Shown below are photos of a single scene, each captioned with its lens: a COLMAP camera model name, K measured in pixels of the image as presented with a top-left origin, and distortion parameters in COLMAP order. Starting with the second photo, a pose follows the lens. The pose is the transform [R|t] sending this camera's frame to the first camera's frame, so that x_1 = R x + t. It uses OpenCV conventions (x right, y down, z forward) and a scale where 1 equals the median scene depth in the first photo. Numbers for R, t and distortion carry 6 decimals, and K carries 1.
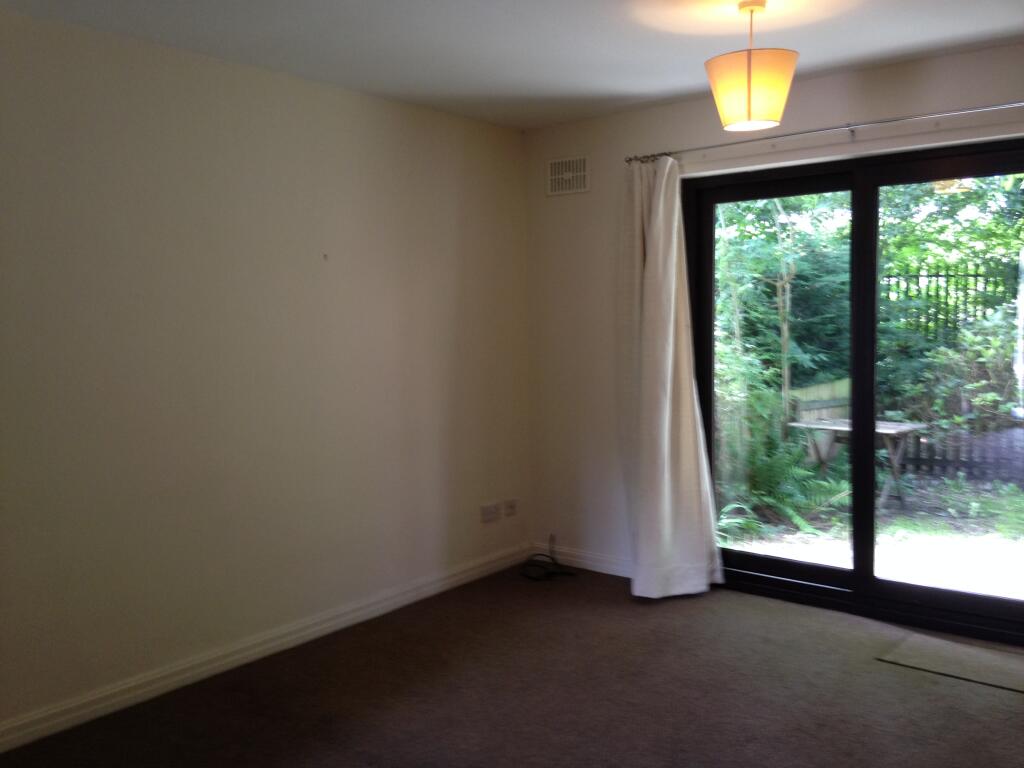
lens RADIAL K [[967.9, 0, 508.8], [0, 967.9, 381.5], [0, 0, 1]] dist [0.074018, 0.000000]
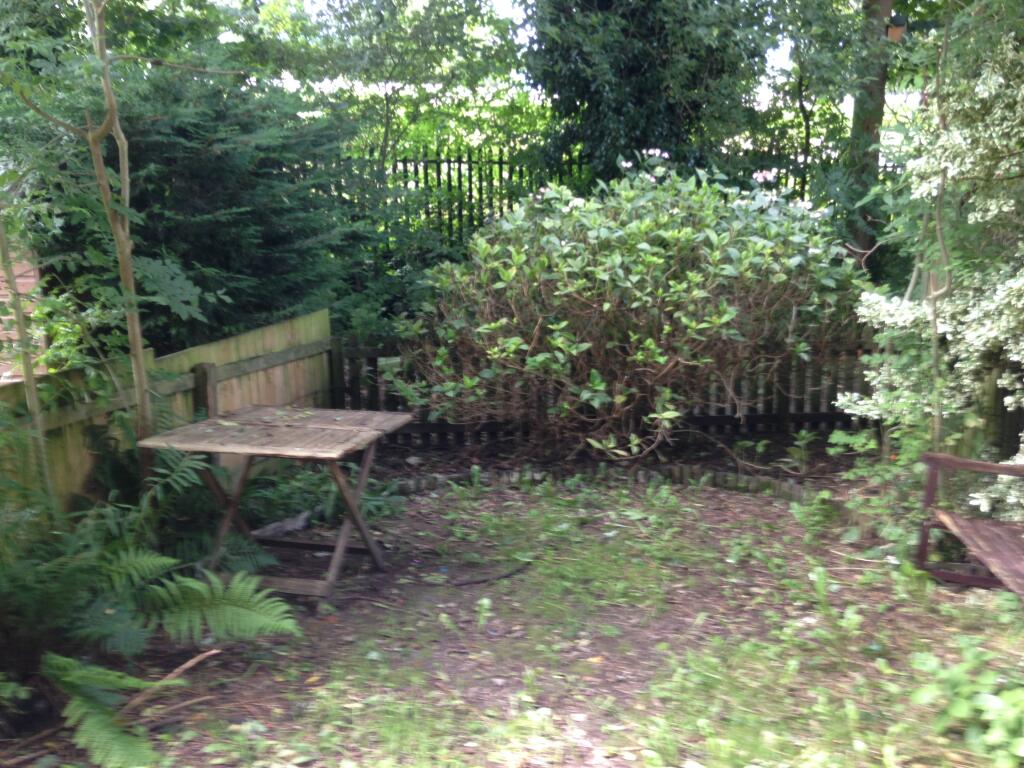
lens RADIAL K [[967.9, 0, 515.0], [0, 967.9, 382.7], [0, 0, 1]] dist [0.074018, 0.000000]
pose [[0.901986, -0.070224, 0.426017, 0.128635], [0.023495, 0.993206, 0.113974, -0.017184], [-0.431126, -0.092794, 0.897507, 0.253451]]
